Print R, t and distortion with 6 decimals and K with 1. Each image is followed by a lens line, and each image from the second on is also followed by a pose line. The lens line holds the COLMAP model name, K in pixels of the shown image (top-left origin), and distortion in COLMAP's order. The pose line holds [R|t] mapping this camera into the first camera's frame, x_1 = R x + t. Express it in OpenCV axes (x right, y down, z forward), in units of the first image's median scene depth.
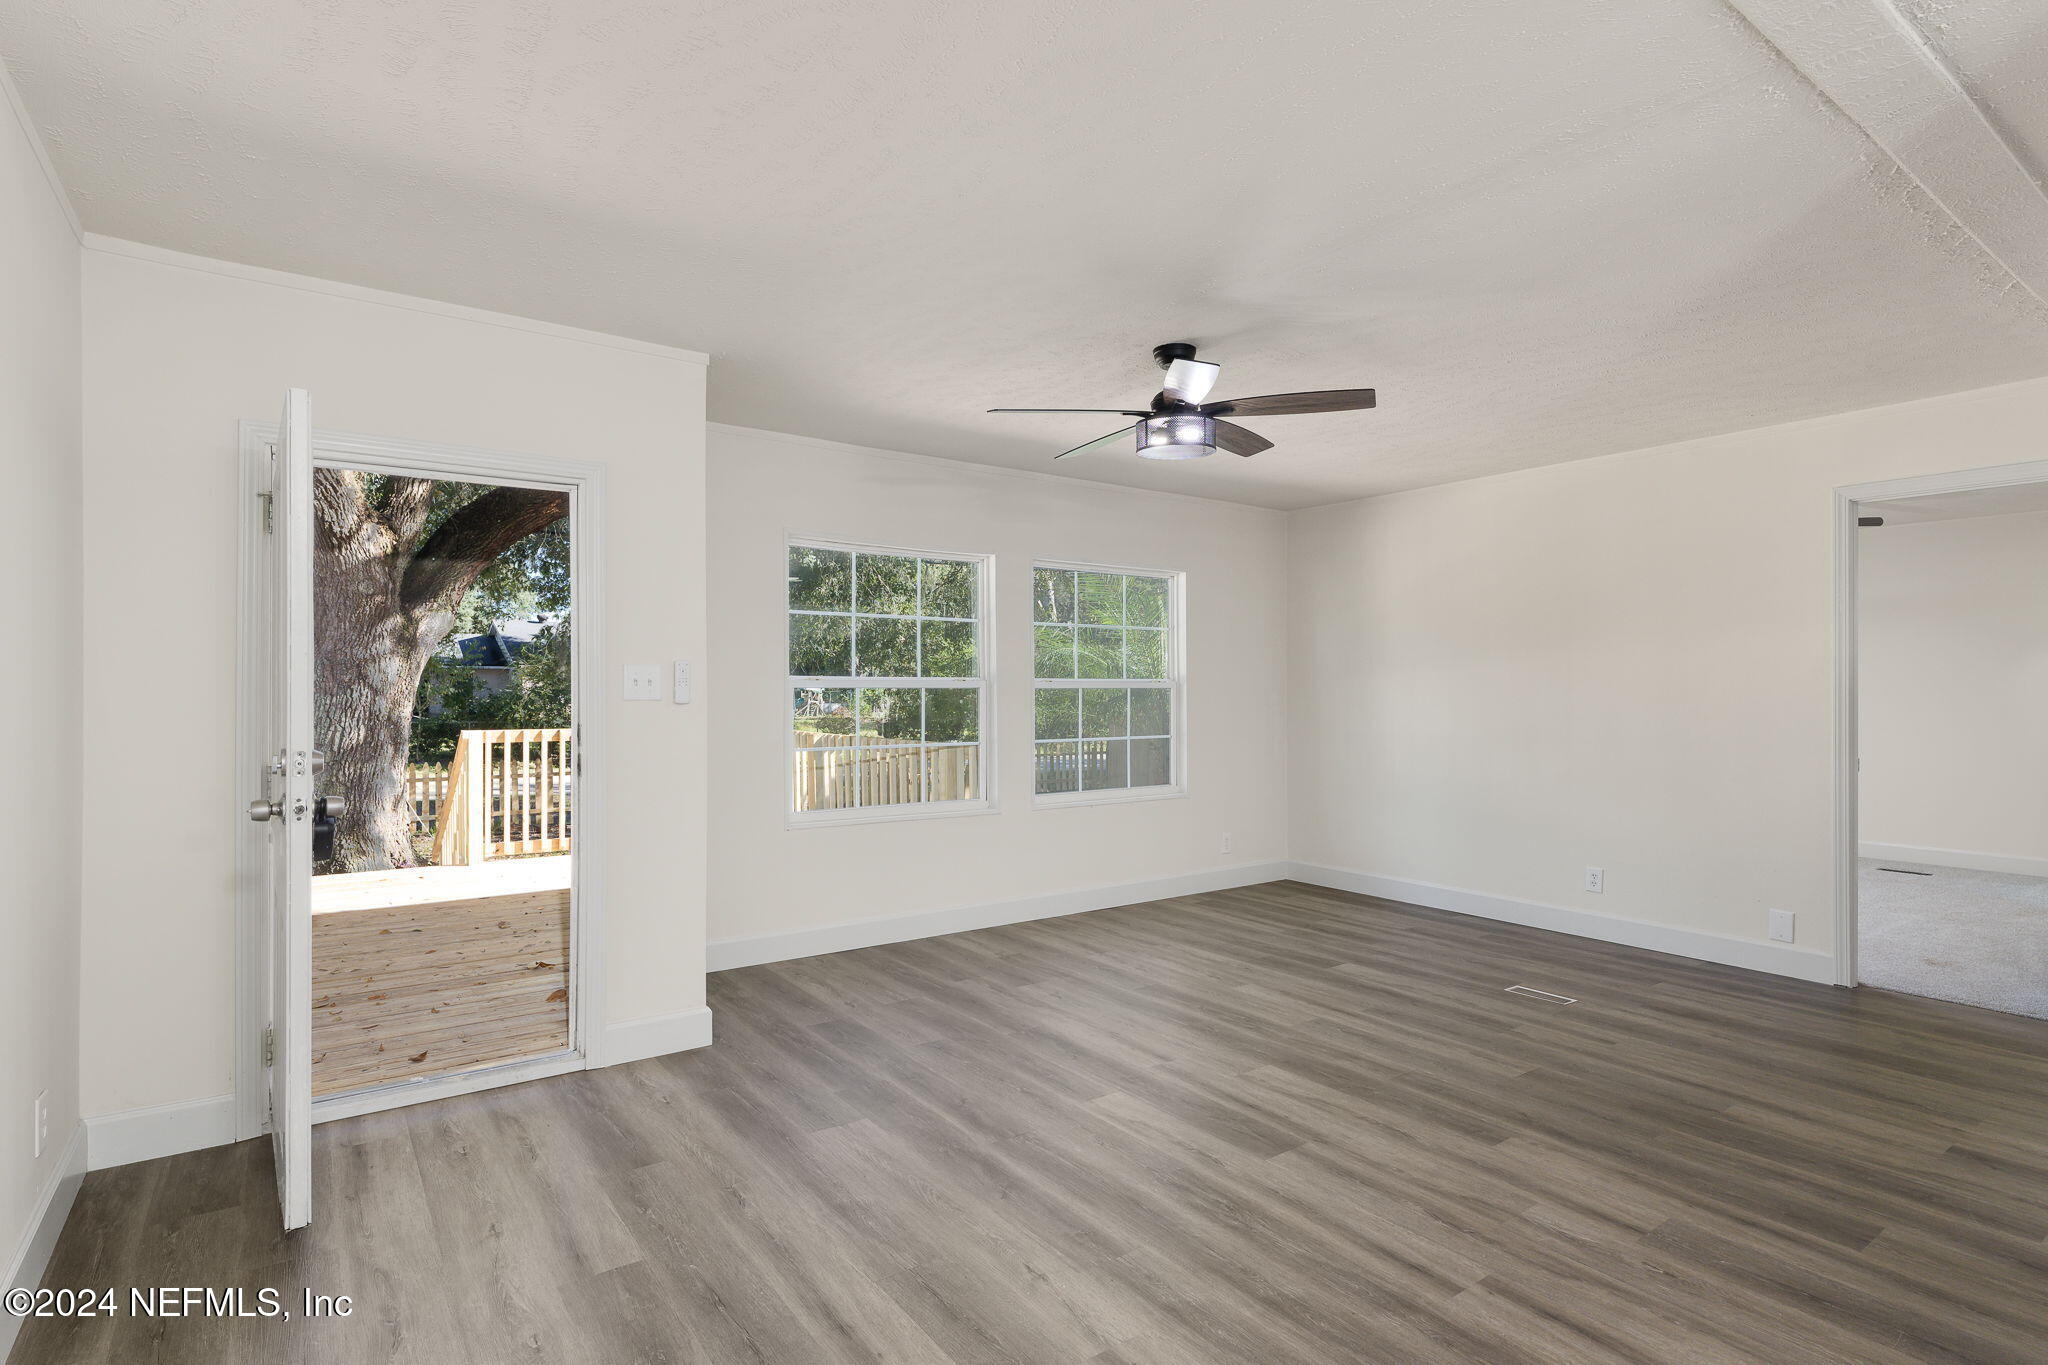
lens RADIAL K [[994.8, 0, 1013.3], [0, 994.8, 682.8], [0, 0, 1]] dist [-0.000351, -0.000239]
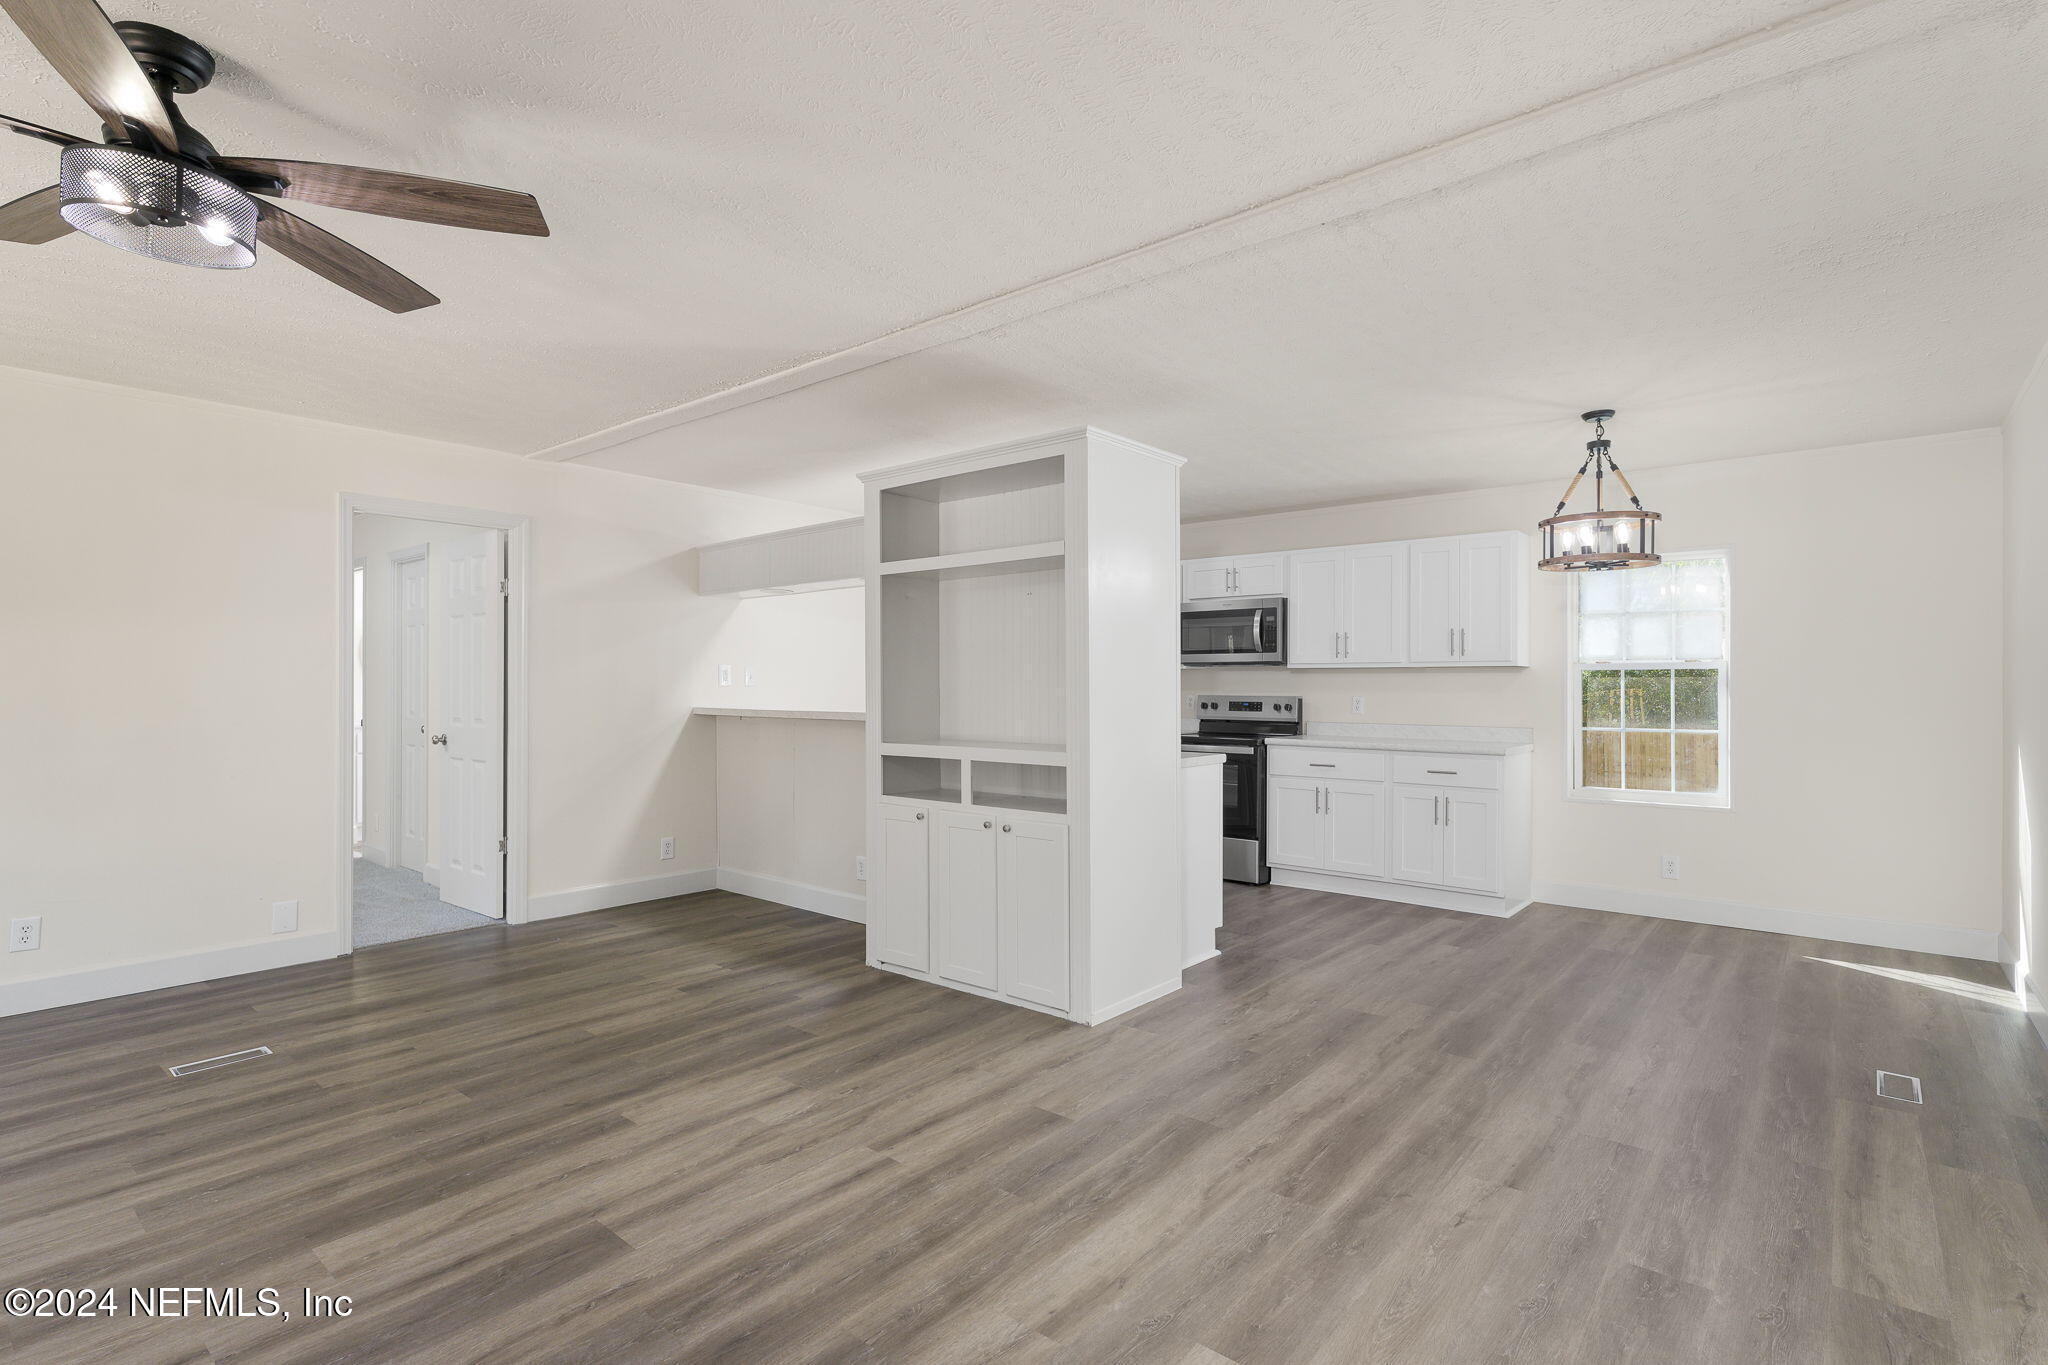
lens RADIAL K [[994.8, 0, 1013.3], [0, 994.8, 682.8], [0, 0, 1]] dist [-0.000351, -0.000239]
pose [[-0.243460, -0.000338, 0.969911, -0.545166], [-0.005553, 0.999984, -0.001045, 0.010733], [-0.969895, -0.005641, -0.243458, 0.794958]]
